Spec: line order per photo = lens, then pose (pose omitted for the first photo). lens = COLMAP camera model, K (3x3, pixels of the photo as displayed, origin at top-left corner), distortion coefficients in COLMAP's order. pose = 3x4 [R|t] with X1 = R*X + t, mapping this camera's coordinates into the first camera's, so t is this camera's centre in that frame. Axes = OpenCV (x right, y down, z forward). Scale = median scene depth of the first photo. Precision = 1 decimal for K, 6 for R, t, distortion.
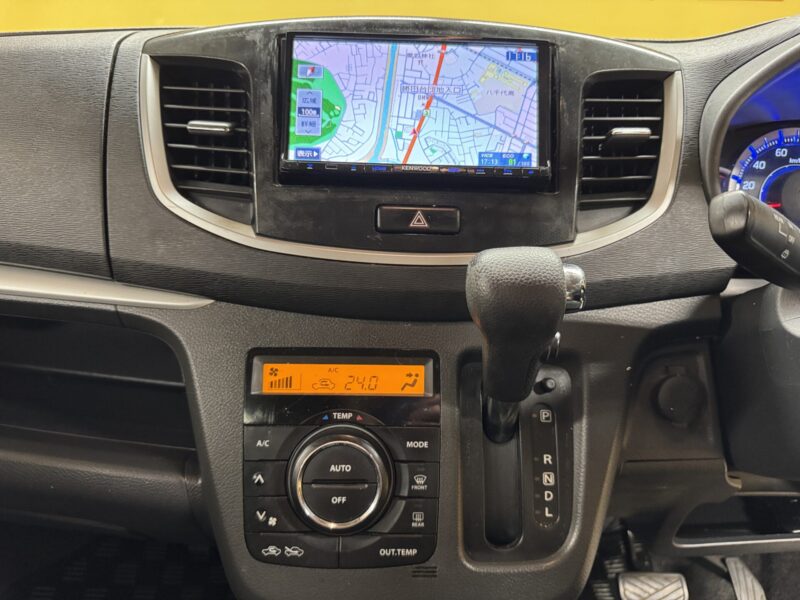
lens RADIAL K [[581.7, 0, 399.9], [0, 581.7, 299.1], [0, 0, 1]] dist [0.024908, -0.041683]
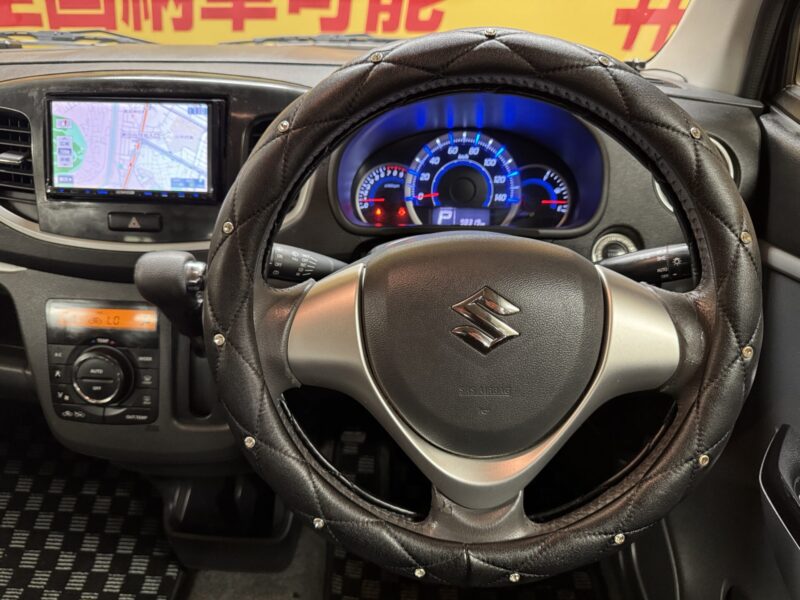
lens RADIAL K [[581.7, 0, 398.4], [0, 581.7, 304.0], [0, 0, 1]] dist [0.024908, -0.041683]
pose [[0.995640, 0.025756, -0.089652, 0.875828], [-0.004723, 0.973810, 0.227313, -0.281134], [0.093159, -0.225898, 0.969686, -0.514460]]
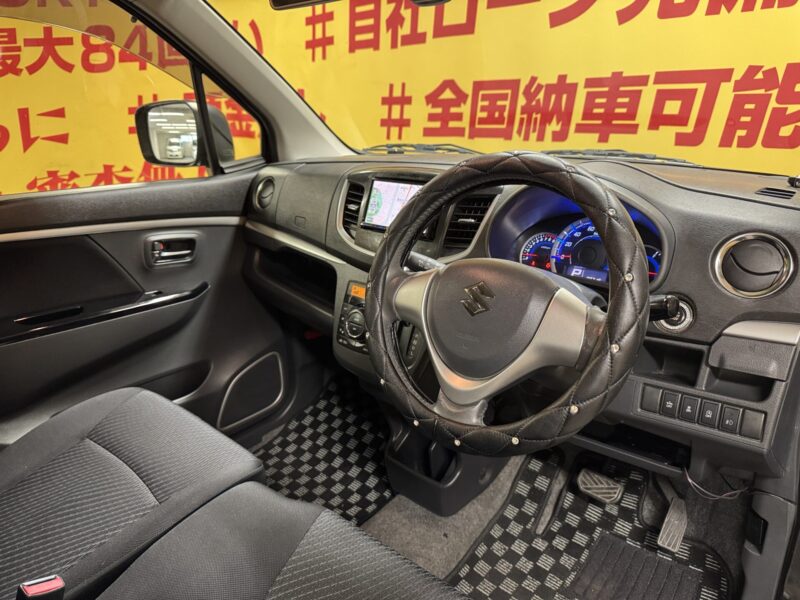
lens RADIAL K [[581.7, 0, 392.3], [0, 581.7, 298.1], [0, 0, 1]] dist [0.024908, -0.041683]
pose [[0.707575, 0.182293, -0.682720, 2.043301], [-0.145718, 0.983028, 0.111455, -0.195516], [0.691451, 0.020622, 0.722129, -1.091614]]
